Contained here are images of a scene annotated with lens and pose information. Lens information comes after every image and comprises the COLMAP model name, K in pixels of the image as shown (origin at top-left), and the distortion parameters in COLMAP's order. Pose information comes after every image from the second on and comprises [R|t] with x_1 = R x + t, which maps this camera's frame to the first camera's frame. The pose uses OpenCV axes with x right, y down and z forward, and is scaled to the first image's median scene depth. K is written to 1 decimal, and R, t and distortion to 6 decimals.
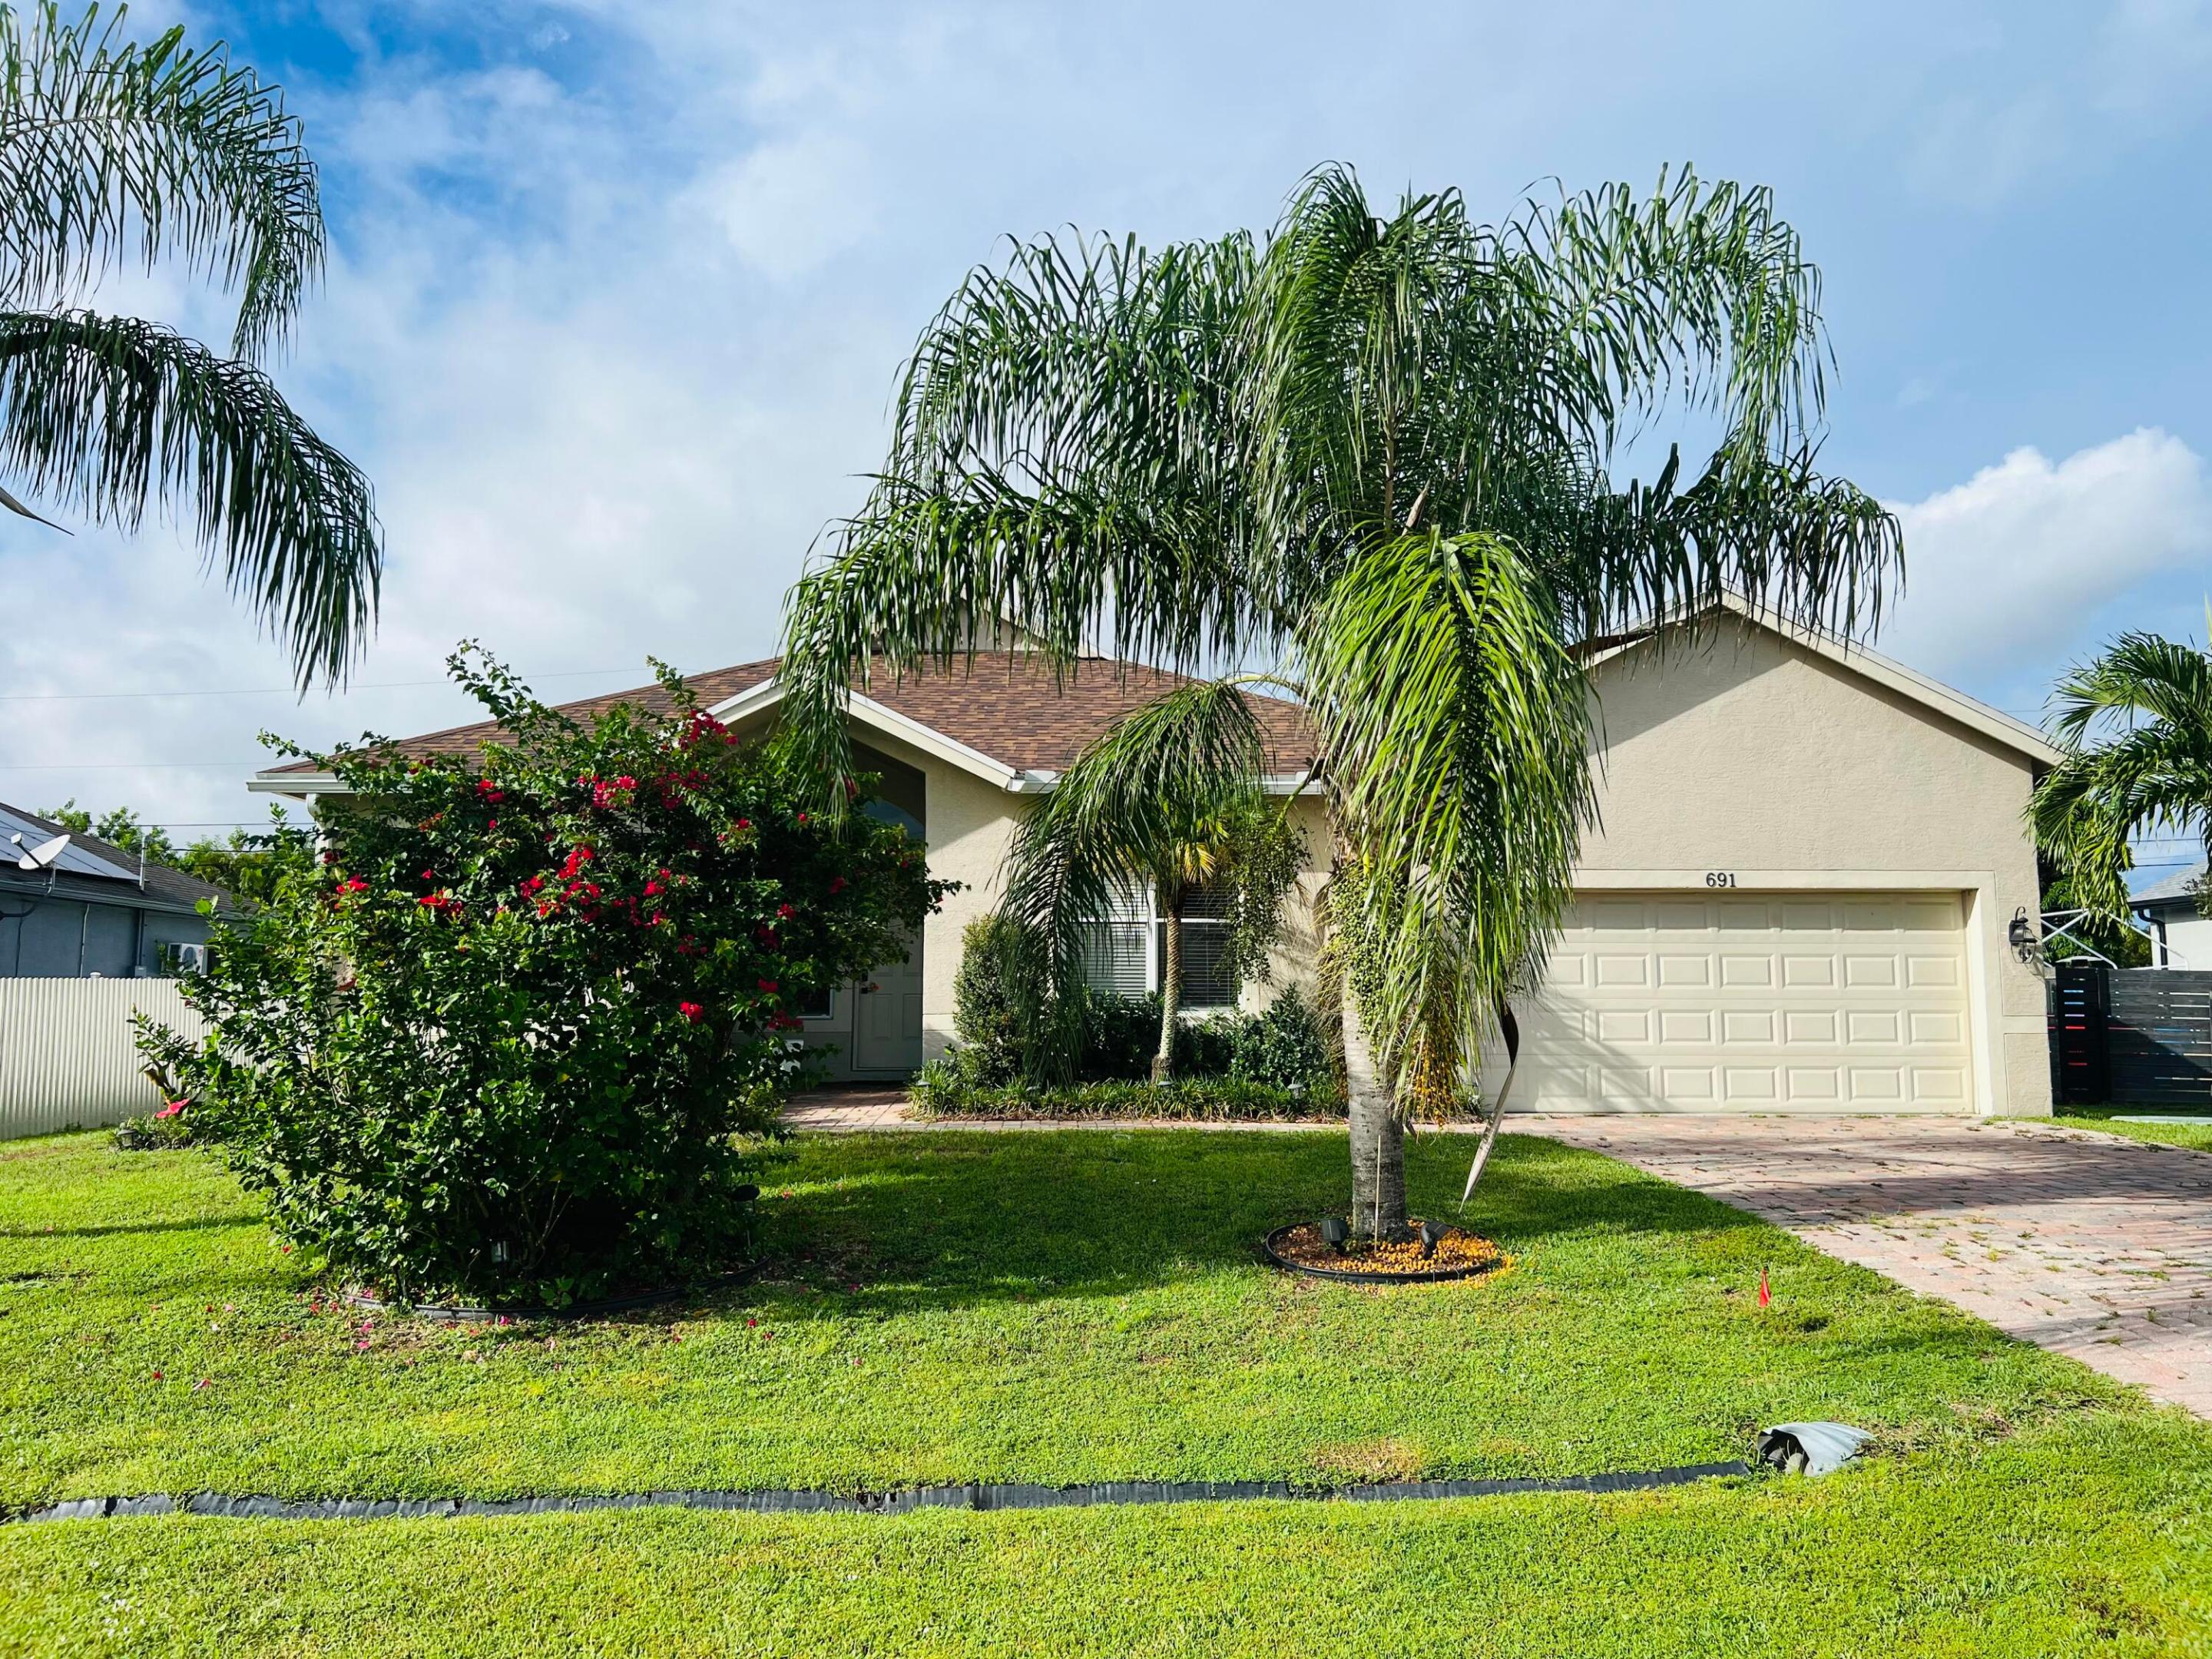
lens RADIAL K [[1633.1, 0, 1103.8], [0, 1633.1, 844.5], [0, 0, 1]] dist [0.042006, -0.042584]
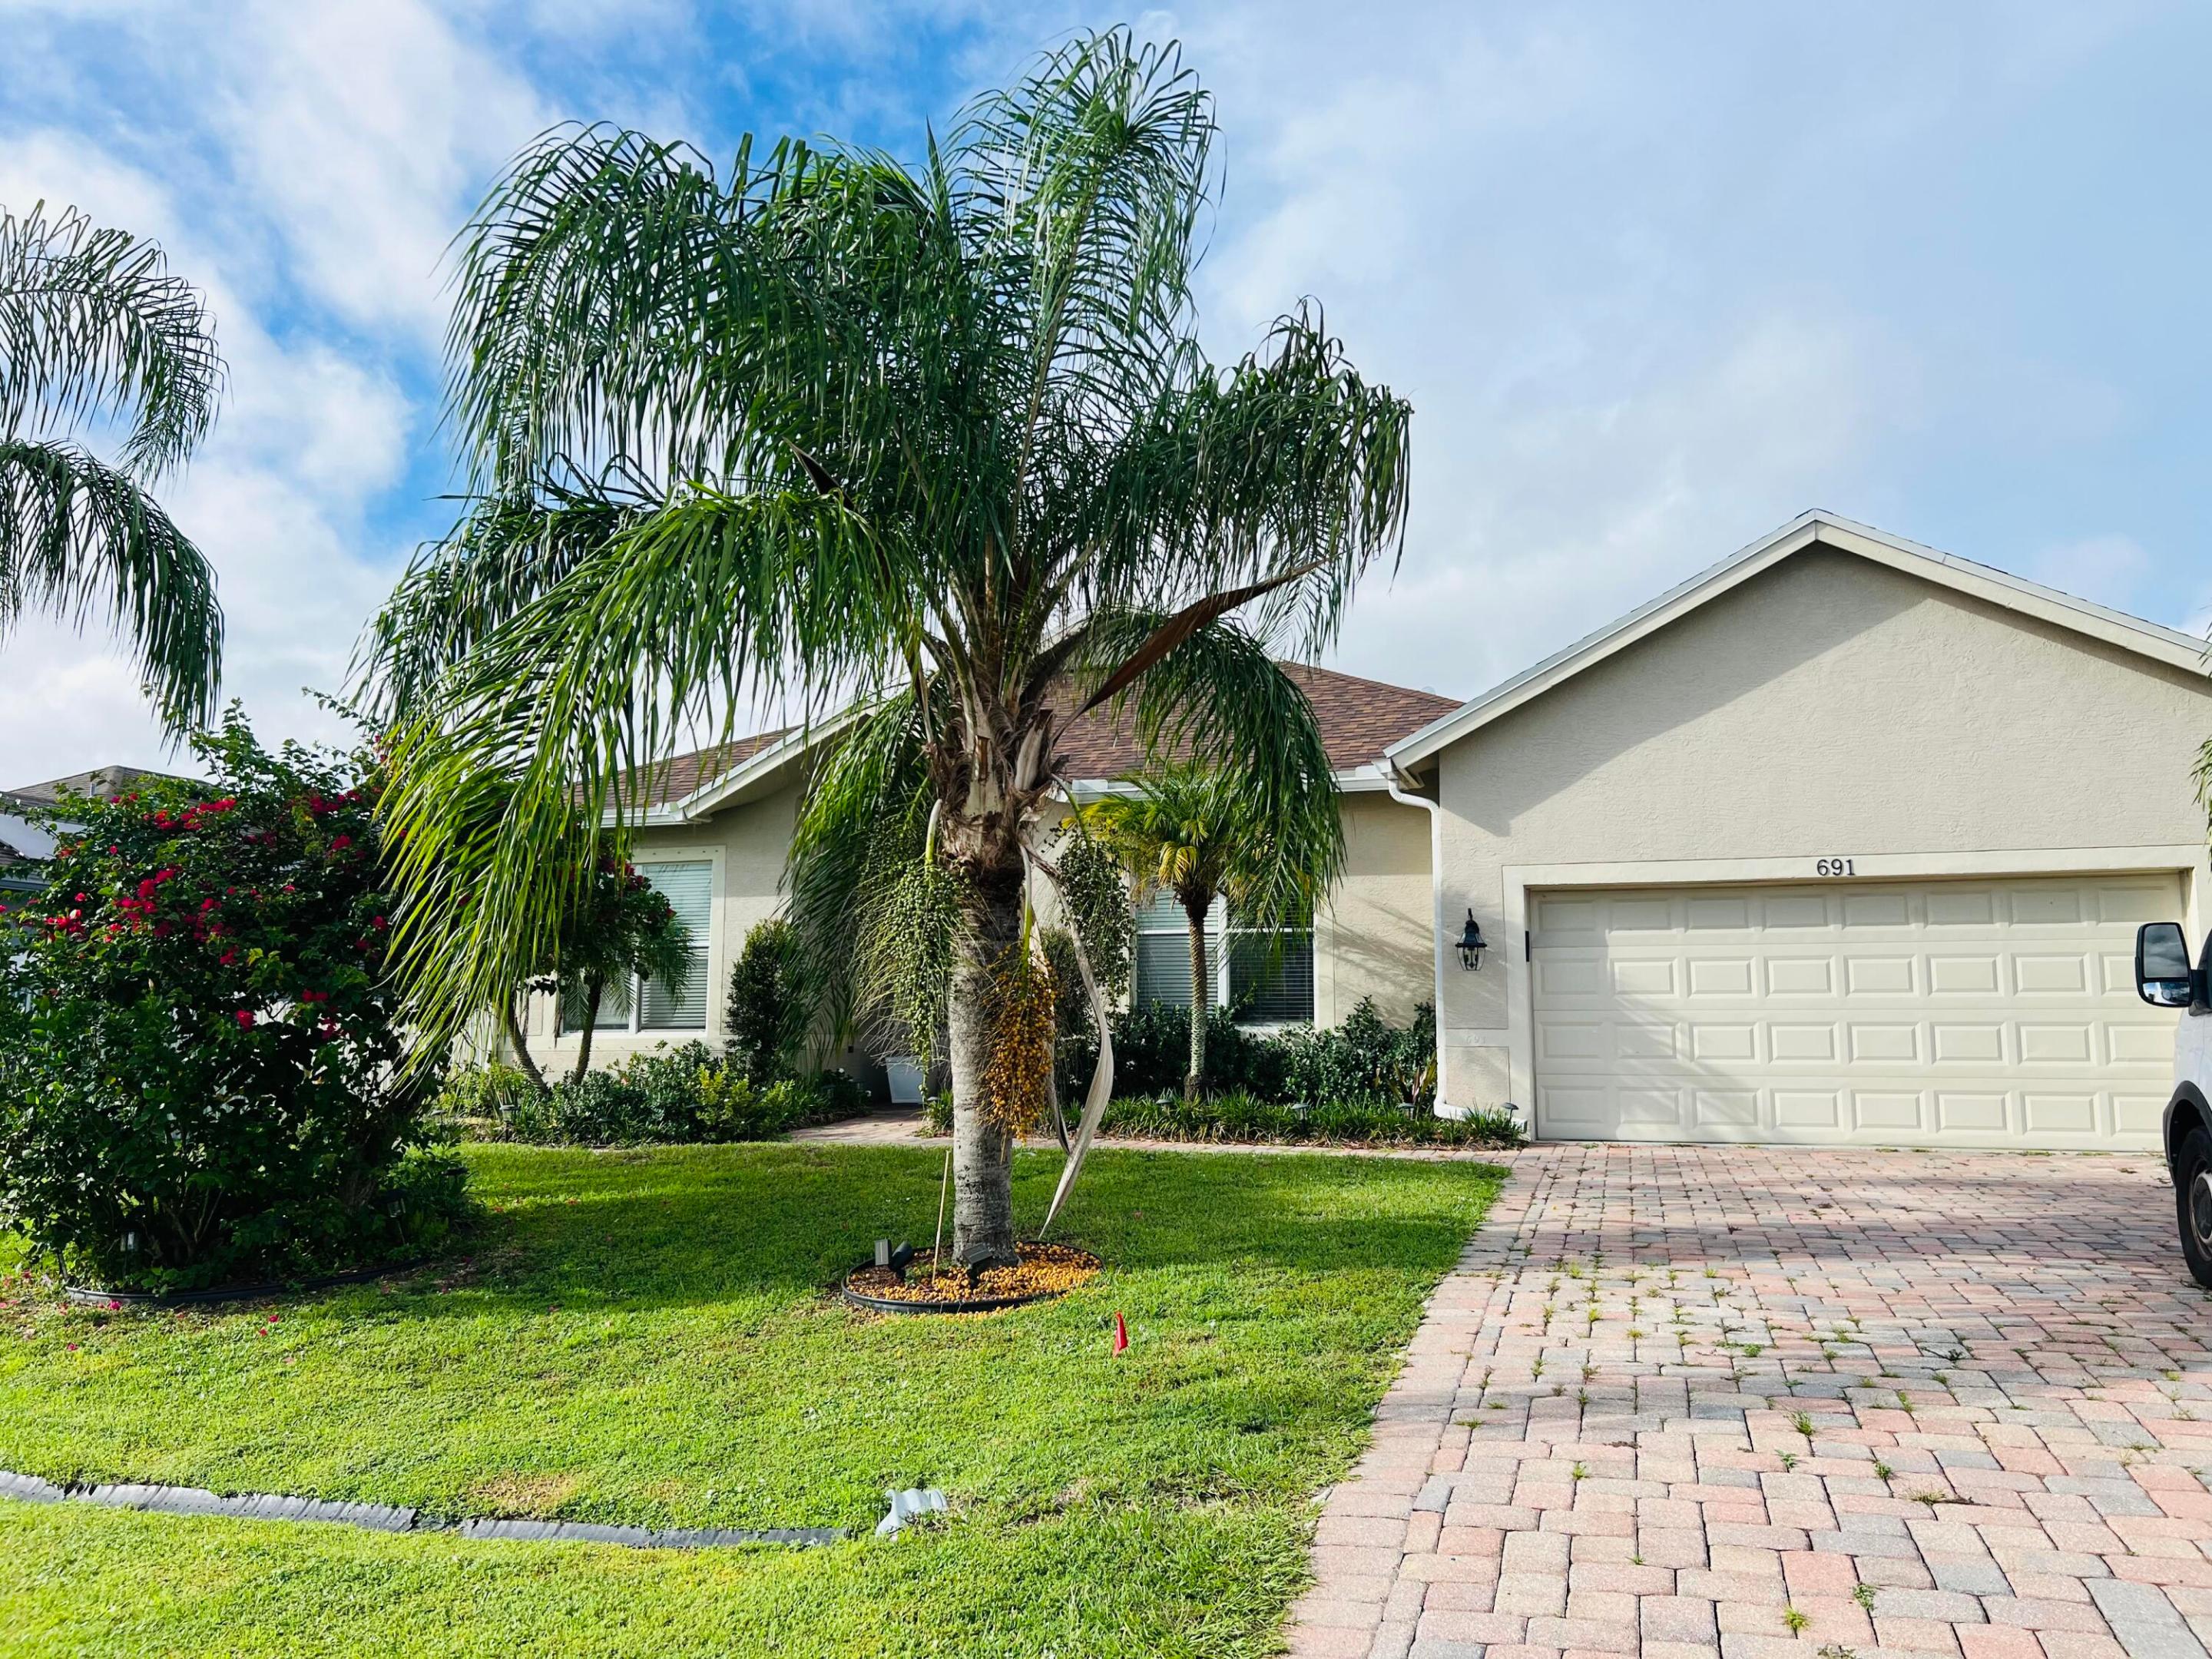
lens RADIAL K [[1633.1, 0, 1105.8], [0, 1633.1, 820.4], [0, 0, 1]] dist [0.042006, -0.042584]
pose [[0.943762, -0.045852, -0.327430, 0.531995], [0.036101, 0.998707, -0.035802, 0.025147], [0.328648, 0.021968, 0.944197, 0.141186]]
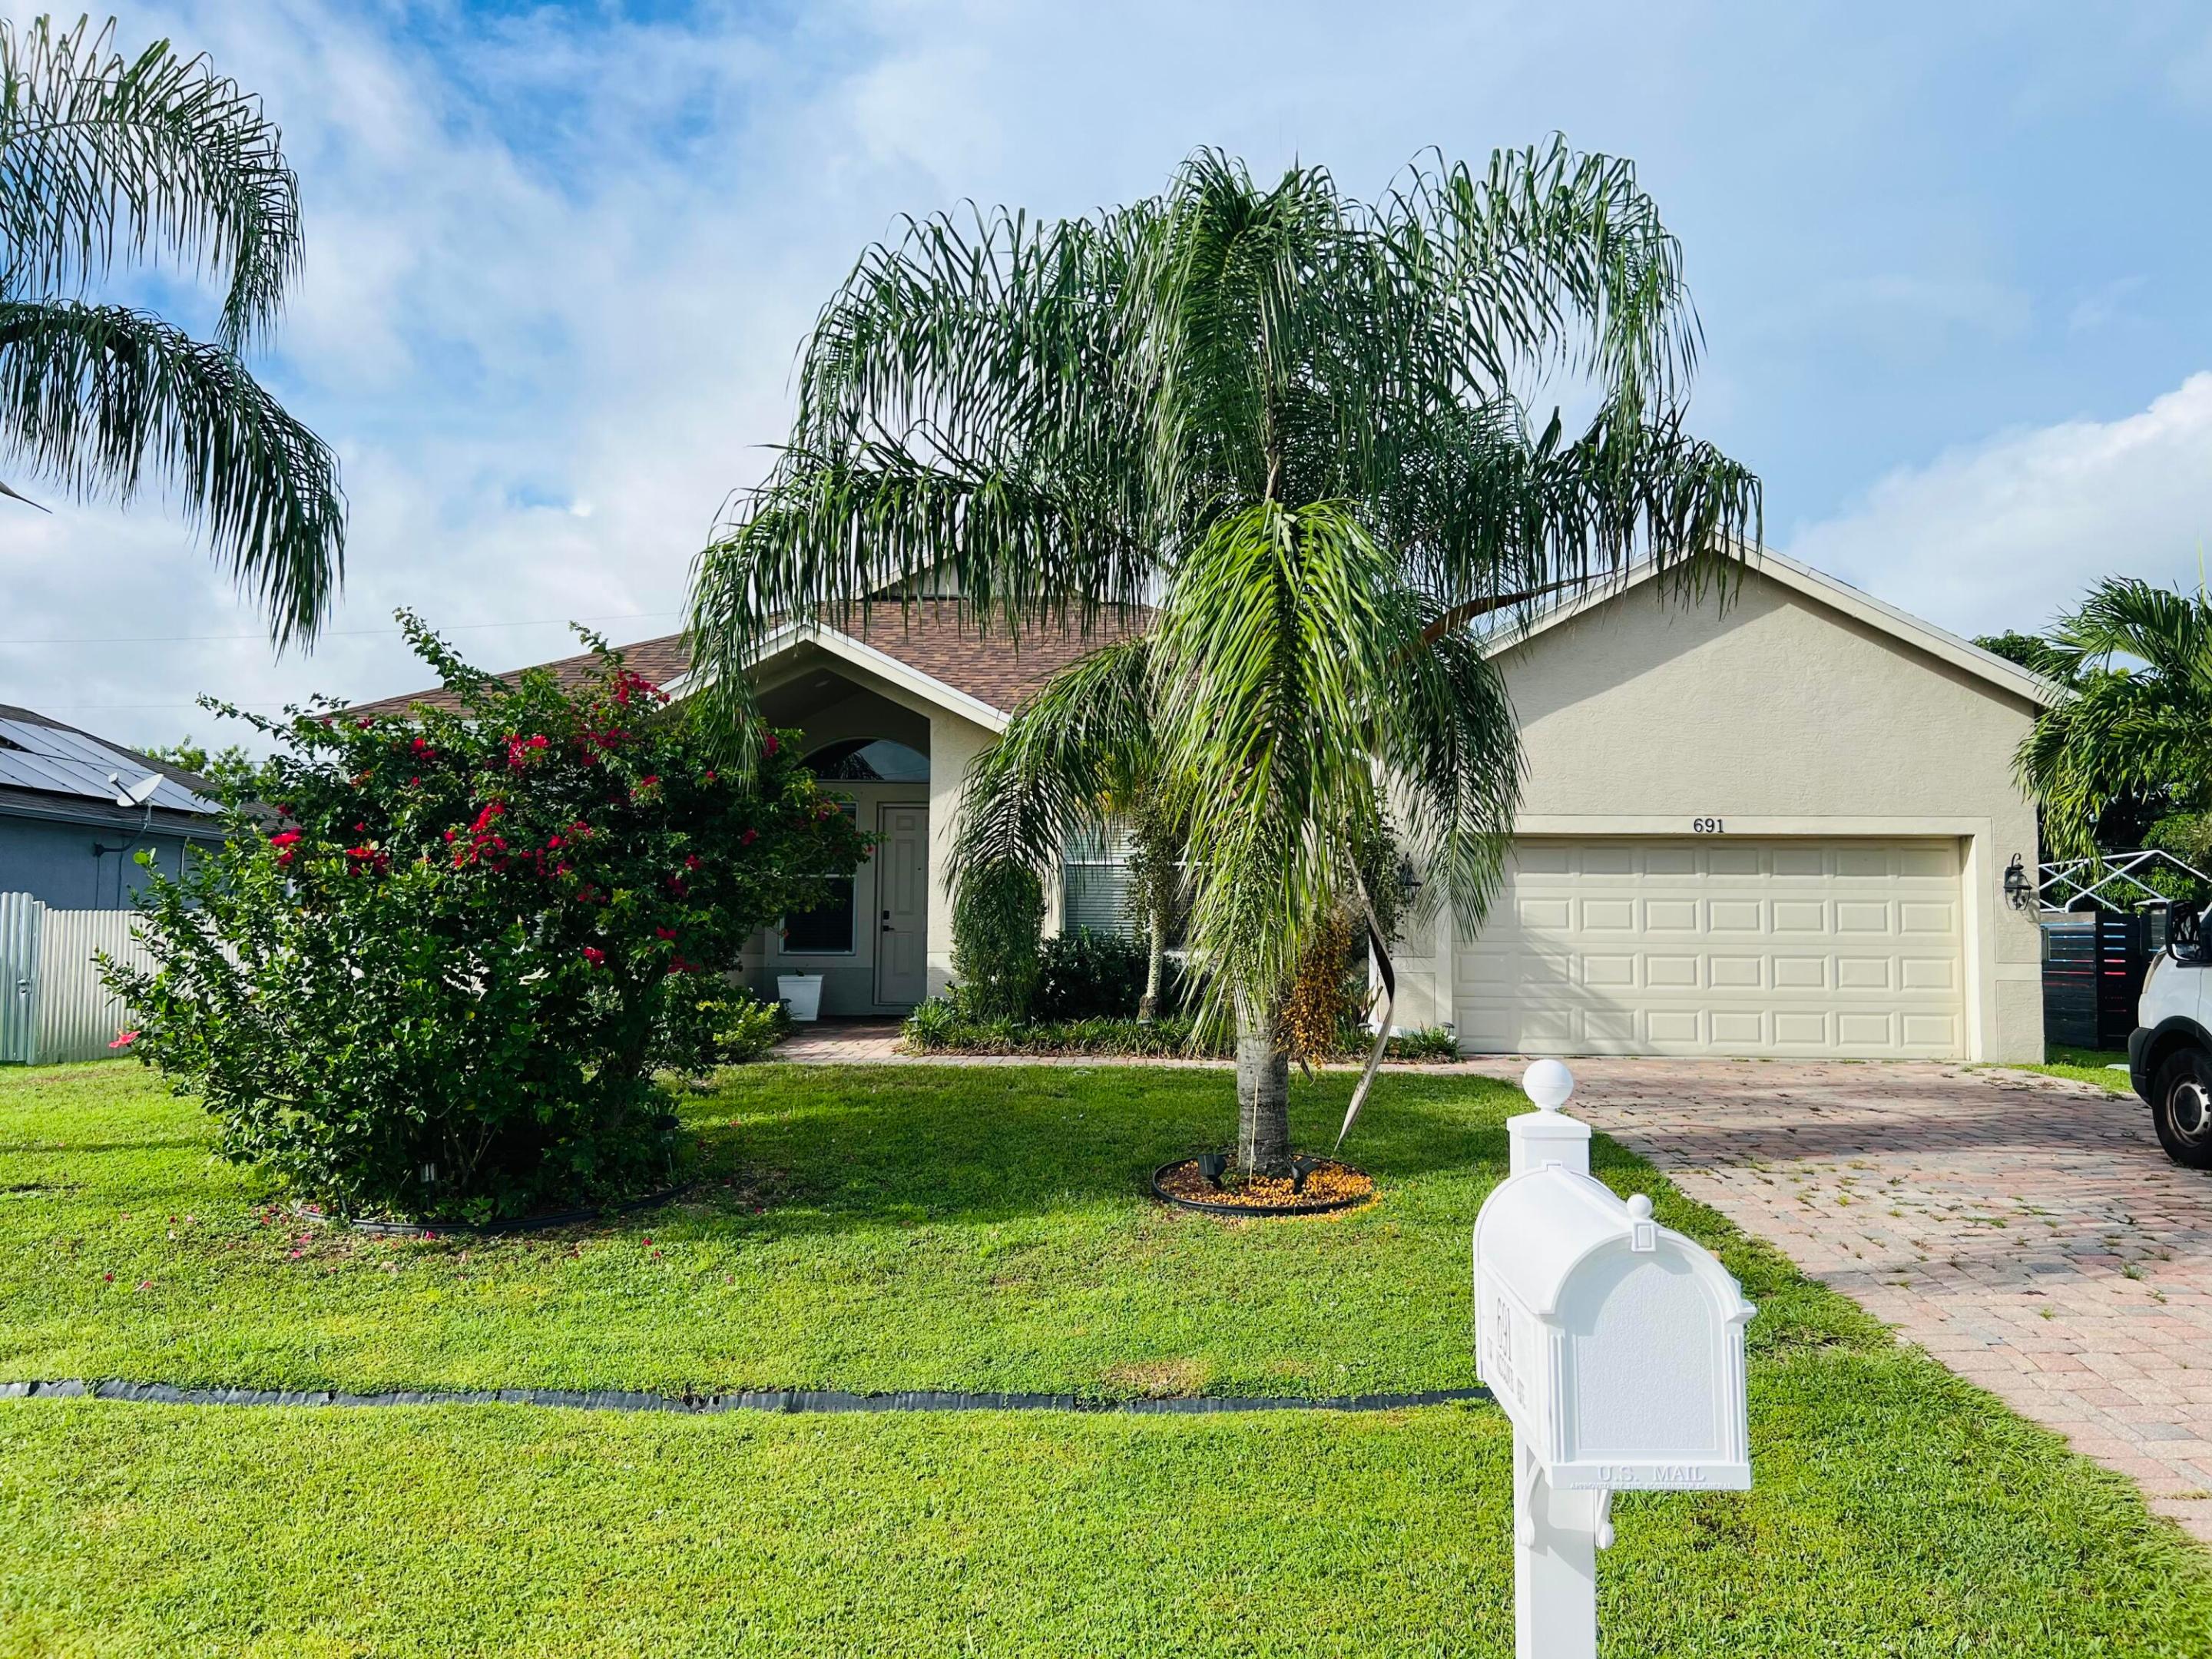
lens RADIAL K [[1633.1, 0, 1114.8], [0, 1633.1, 834.7], [0, 0, 1]] dist [0.042006, -0.042584]
pose [[0.997595, 0.002745, -0.069252, 0.148081], [-0.000344, 0.999399, 0.034656, -0.013269], [0.069305, -0.034549, 0.996997, -0.045190]]
